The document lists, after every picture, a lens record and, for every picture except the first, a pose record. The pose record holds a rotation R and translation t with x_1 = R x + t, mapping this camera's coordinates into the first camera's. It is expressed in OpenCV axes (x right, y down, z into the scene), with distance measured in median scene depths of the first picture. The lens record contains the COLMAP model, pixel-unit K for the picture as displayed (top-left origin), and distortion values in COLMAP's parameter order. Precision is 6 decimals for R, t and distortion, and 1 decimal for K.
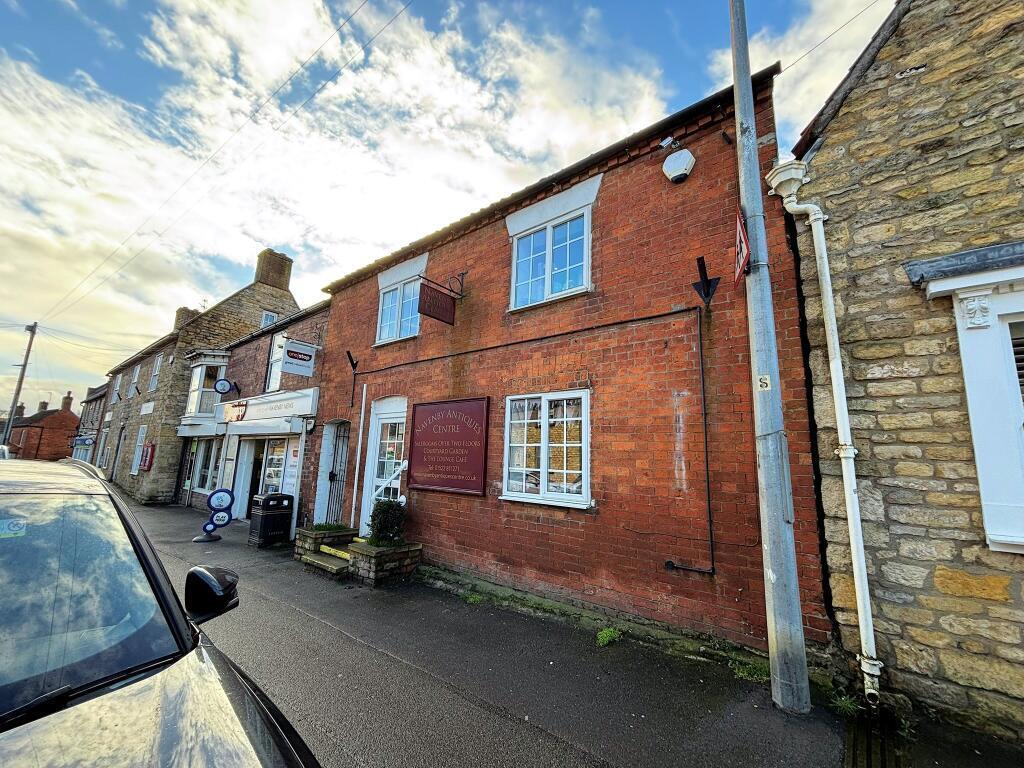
lens RADIAL K [[411.7, 0, 515.9], [0, 411.7, 385.5], [0, 0, 1]] dist [0.000217, -0.000657]
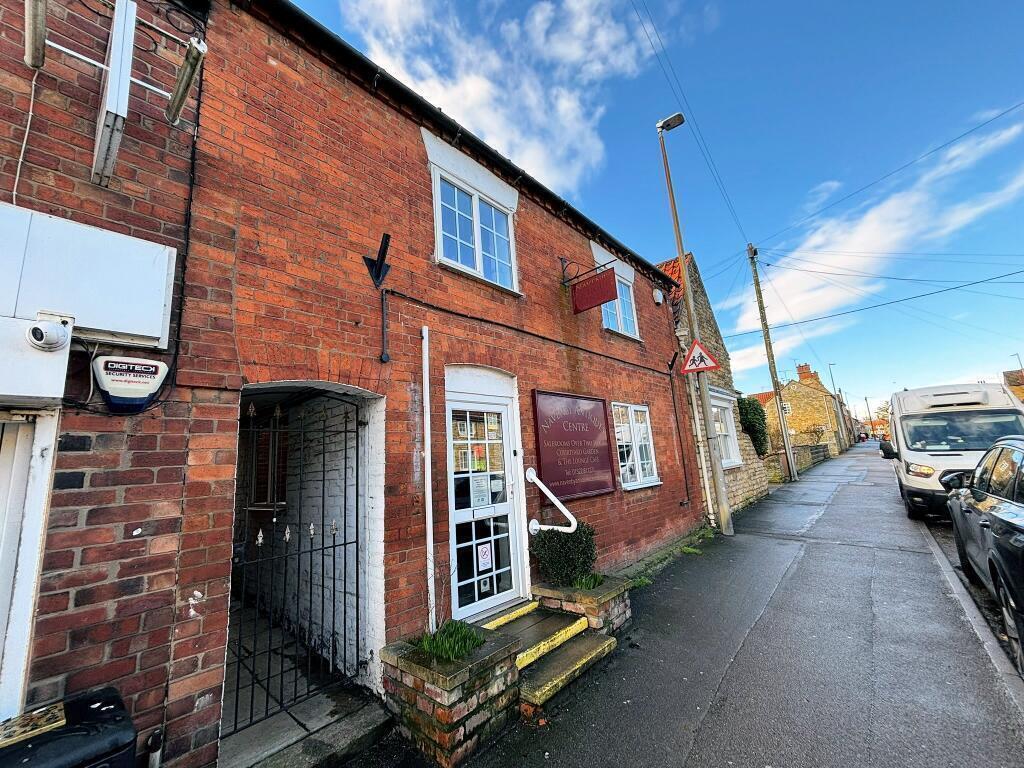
lens RADIAL K [[411.7, 0, 510.6], [0, 411.7, 384.5], [0, 0, 1]] dist [0.000217, -0.000657]
pose [[0.057837, 0.157211, 0.985870, -1.334357], [-0.106555, 0.982854, -0.150479, 0.206418], [-0.992623, -0.096346, 0.073597, 1.361106]]
